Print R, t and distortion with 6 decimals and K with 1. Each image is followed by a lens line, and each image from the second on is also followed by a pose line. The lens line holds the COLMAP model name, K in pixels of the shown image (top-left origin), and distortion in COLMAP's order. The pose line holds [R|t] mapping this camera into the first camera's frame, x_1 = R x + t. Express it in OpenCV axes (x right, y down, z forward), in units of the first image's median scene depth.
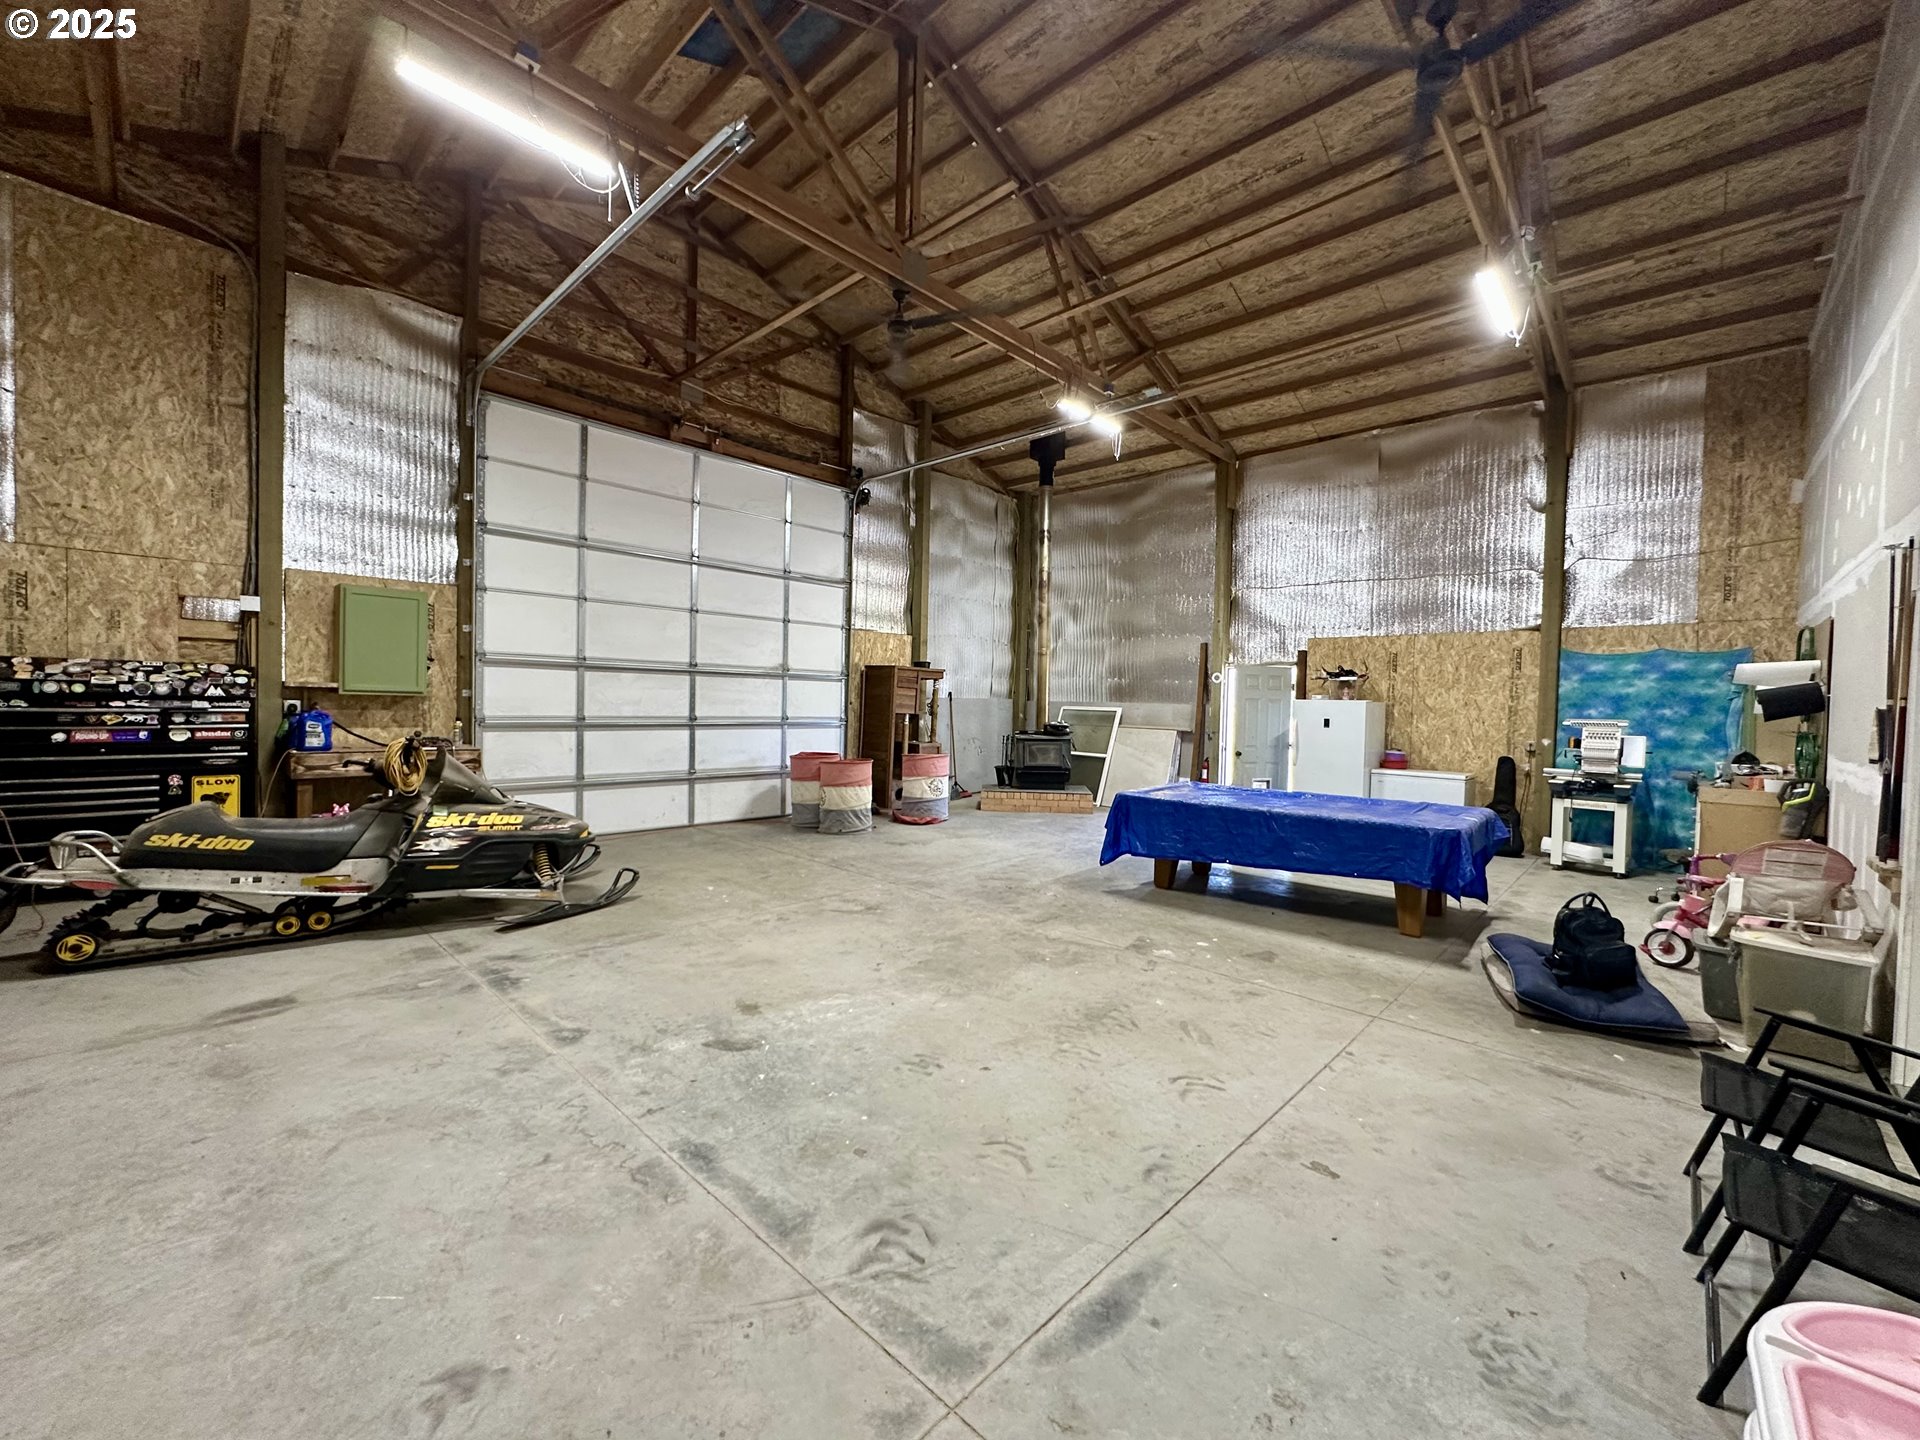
lens RADIAL K [[765.2, 0, 960.7], [0, 765.2, 717.3], [0, 0, 1]] dist [-0.004677, 0.001064]
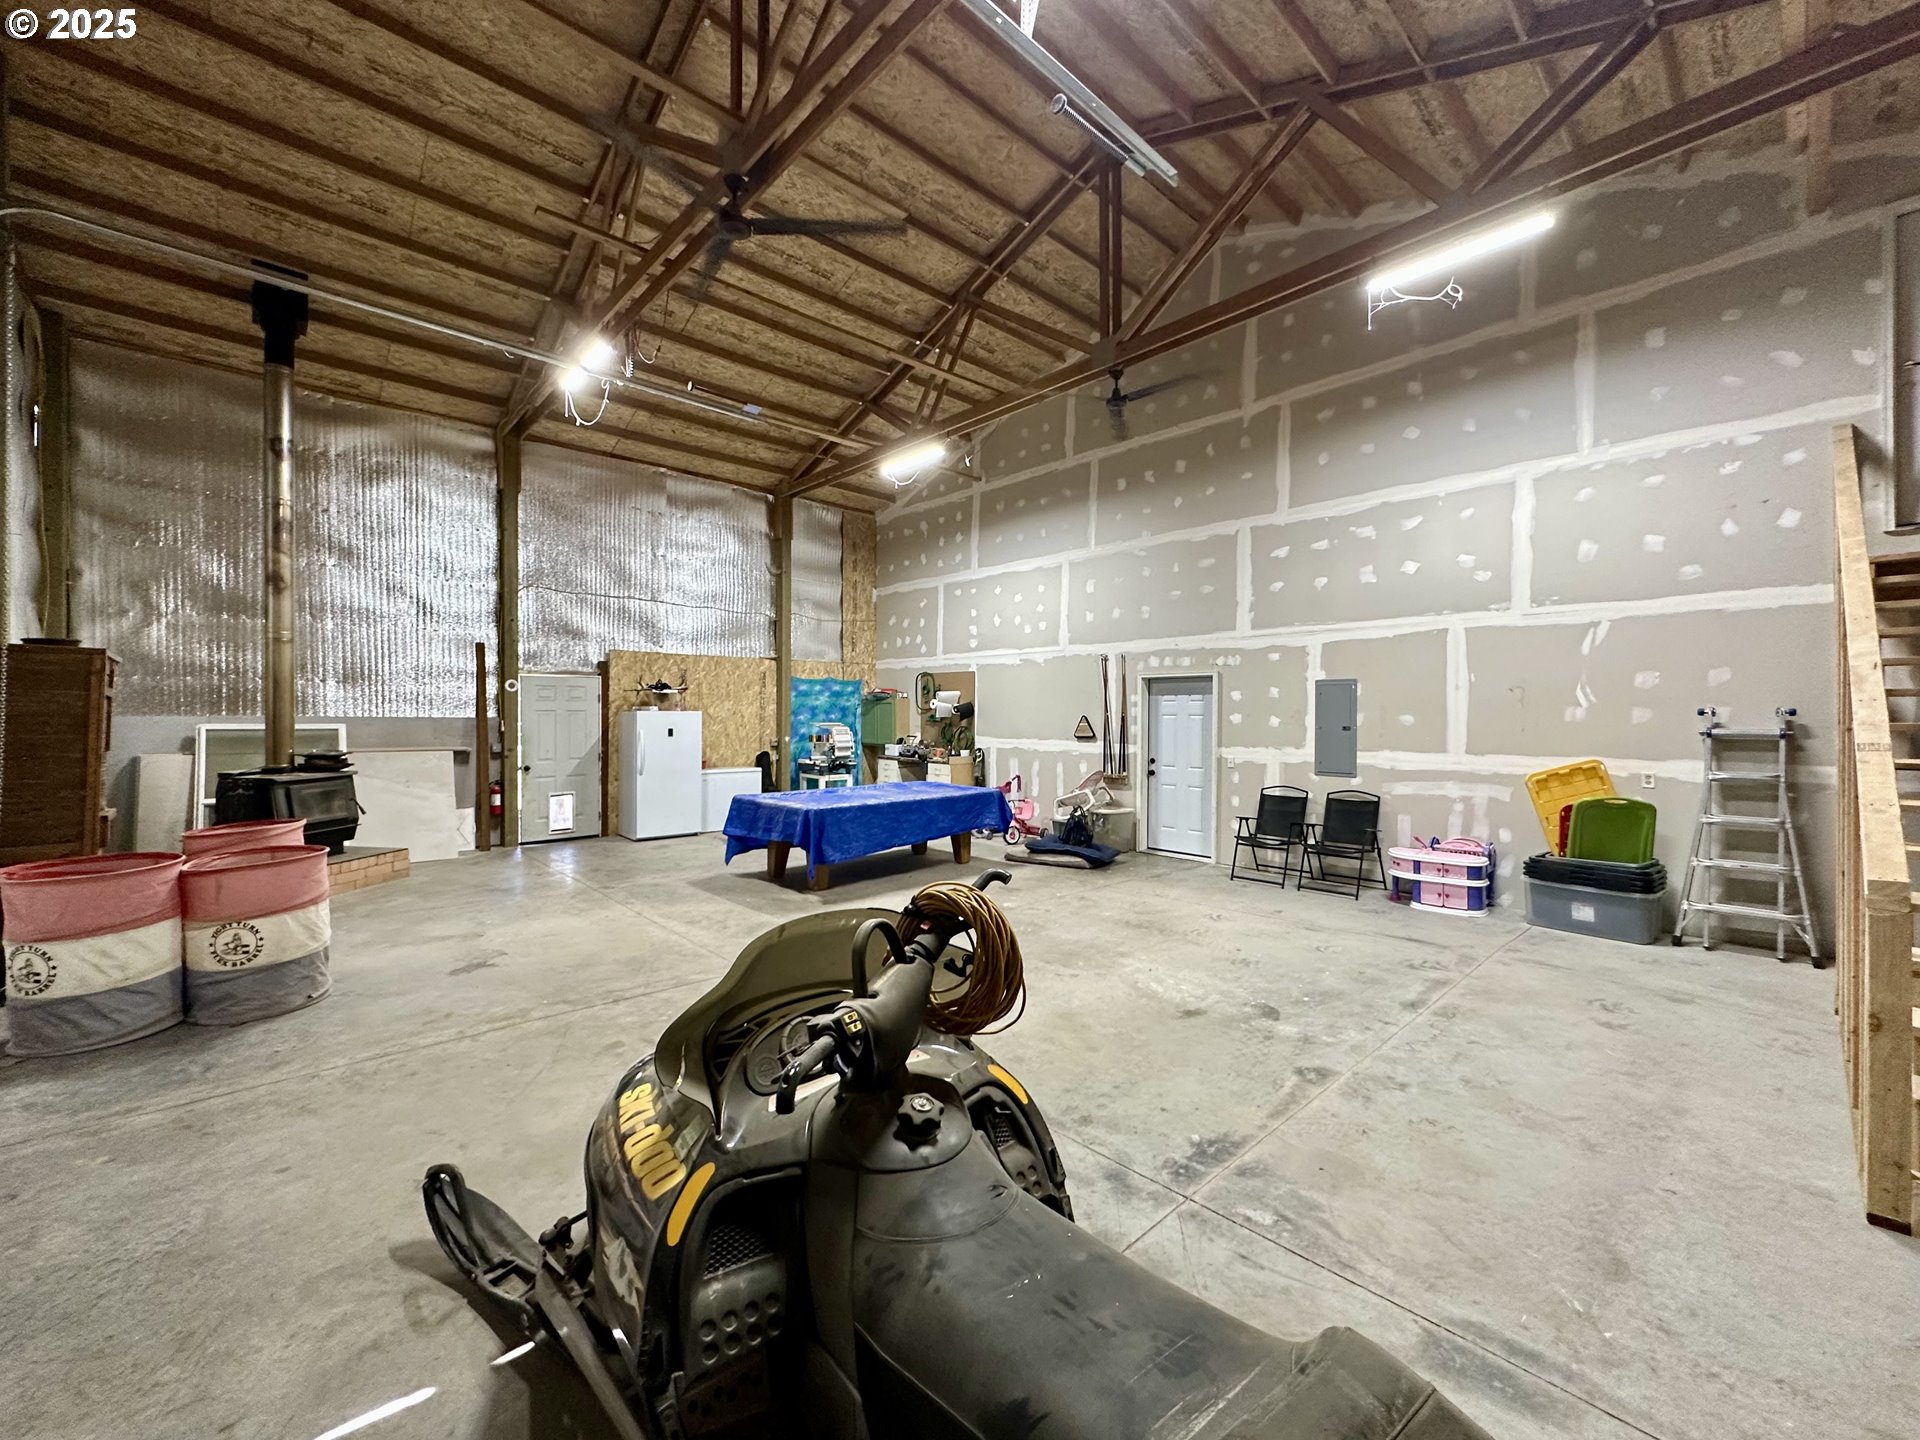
lens RADIAL K [[765.2, 0, 960.5], [0, 765.2, 720.6], [0, 0, 1]] dist [-0.004677, 0.001064]
pose [[0.068556, -0.029027, 0.997225, -1.468986], [0.020301, 0.999410, 0.027695, -0.080381], [-0.997441, 0.018346, 0.069105, 1.328495]]
